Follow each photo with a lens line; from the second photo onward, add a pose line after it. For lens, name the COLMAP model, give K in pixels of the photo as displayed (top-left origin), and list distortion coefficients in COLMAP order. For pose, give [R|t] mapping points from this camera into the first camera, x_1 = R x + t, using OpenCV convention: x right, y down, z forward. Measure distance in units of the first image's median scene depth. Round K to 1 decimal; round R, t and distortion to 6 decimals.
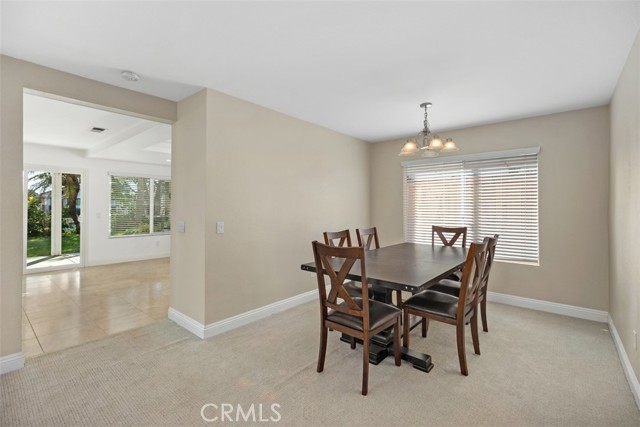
lens RADIAL K [[289.1, 0, 318.4], [0, 289.1, 209.1], [0, 0, 1]] dist [0.006789, -0.001782]
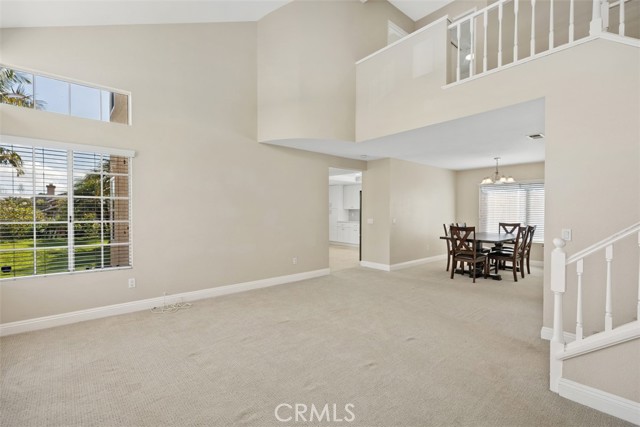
lens RADIAL K [[289.1, 0, 321.2], [0, 289.1, 216.9], [0, 0, 1]] dist [0.006789, -0.001782]
pose [[0.988548, -0.000973, -0.150905, -0.507362], [0.003314, 0.999878, 0.015263, -0.005645], [0.150871, -0.015588, 0.988430, -1.116612]]
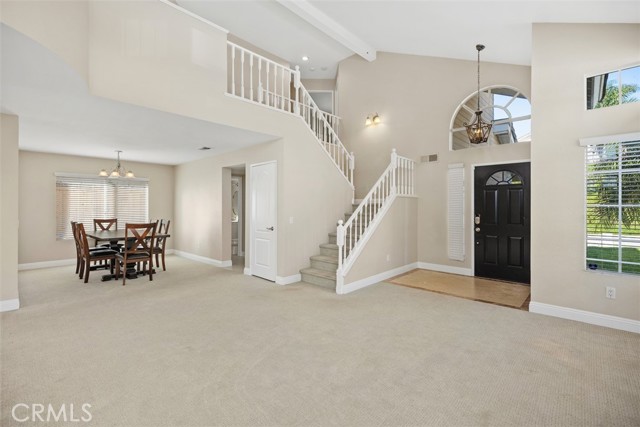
lens RADIAL K [[289.1, 0, 315.1], [0, 289.1, 211.3], [0, 0, 1]] dist [0.006789, -0.001782]
pose [[0.059723, -0.008570, 0.998178, -1.433433], [-0.005479, 0.999945, 0.008913, -0.004869], [-0.998200, -0.006001, 0.059673, -0.363986]]
